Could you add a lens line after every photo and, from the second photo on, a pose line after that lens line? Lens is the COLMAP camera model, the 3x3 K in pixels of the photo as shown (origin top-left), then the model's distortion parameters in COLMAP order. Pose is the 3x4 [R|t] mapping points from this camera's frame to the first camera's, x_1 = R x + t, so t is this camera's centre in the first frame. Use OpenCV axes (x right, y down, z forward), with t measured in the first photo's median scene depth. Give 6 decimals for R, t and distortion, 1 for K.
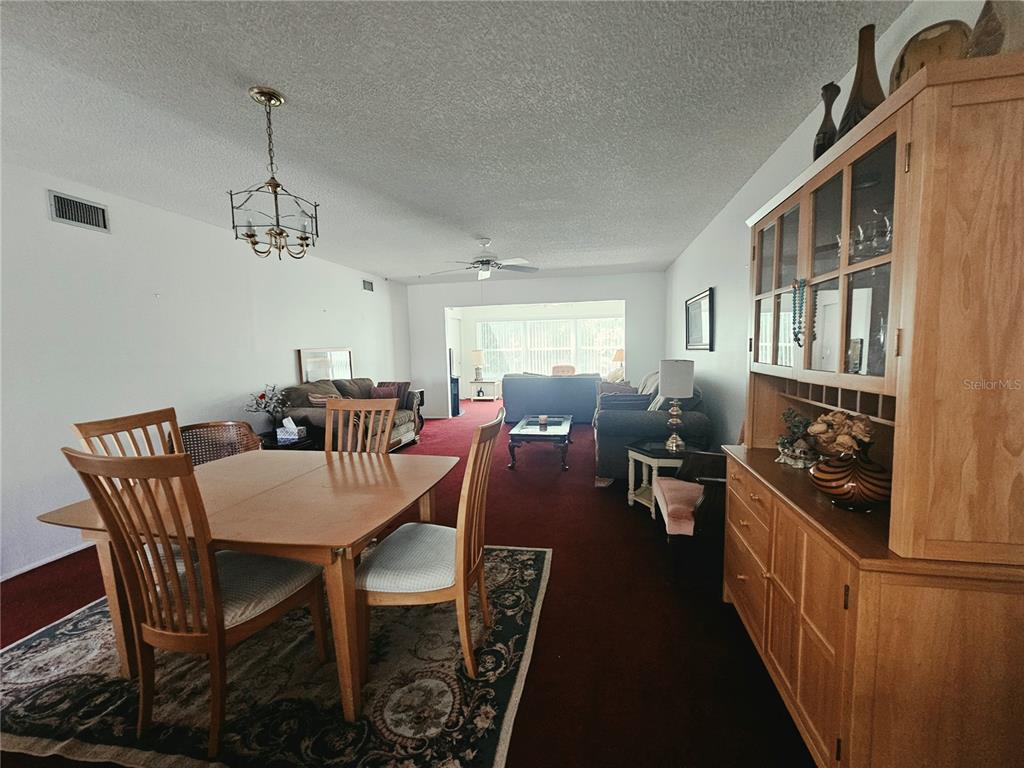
lens RADIAL K [[419.7, 0, 508.6], [0, 419.7, 388.4], [0, 0, 1]] dist [0.001966, -0.001557]
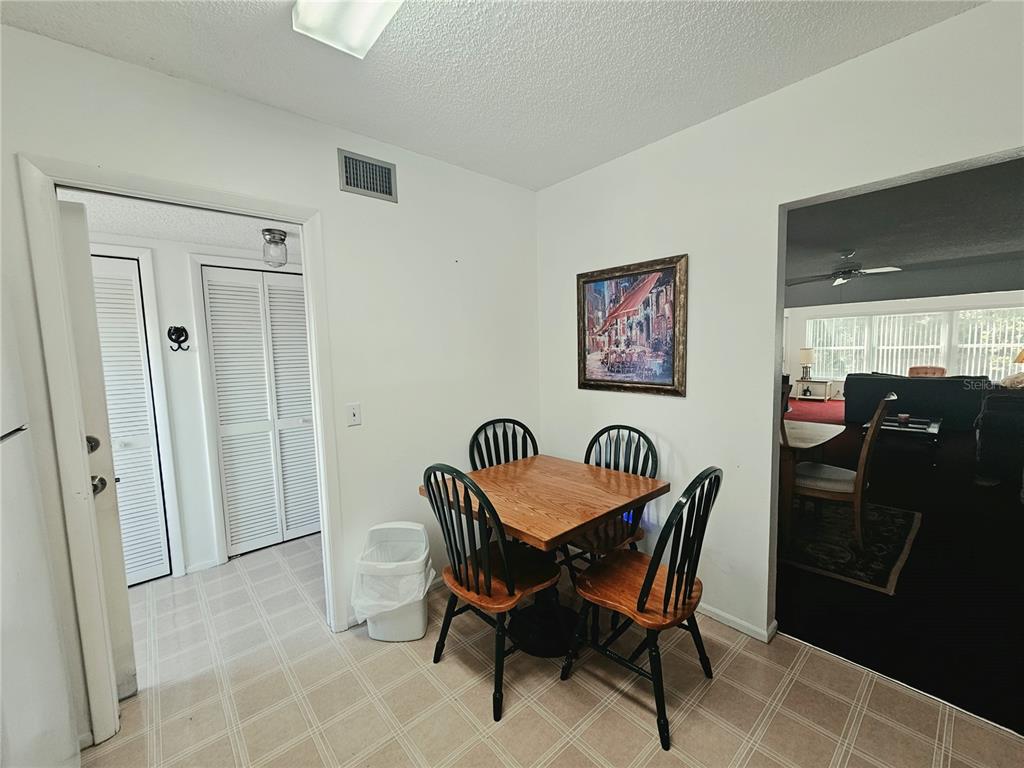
lens RADIAL K [[419.7, 0, 517.4], [0, 419.7, 388.4], [0, 0, 1]] dist [0.001966, -0.001557]
pose [[0.808413, 0.053519, -0.586177, -0.084390], [-0.048921, 0.998521, 0.023700, 0.024581], [0.586579, 0.009517, 0.809836, -0.387530]]
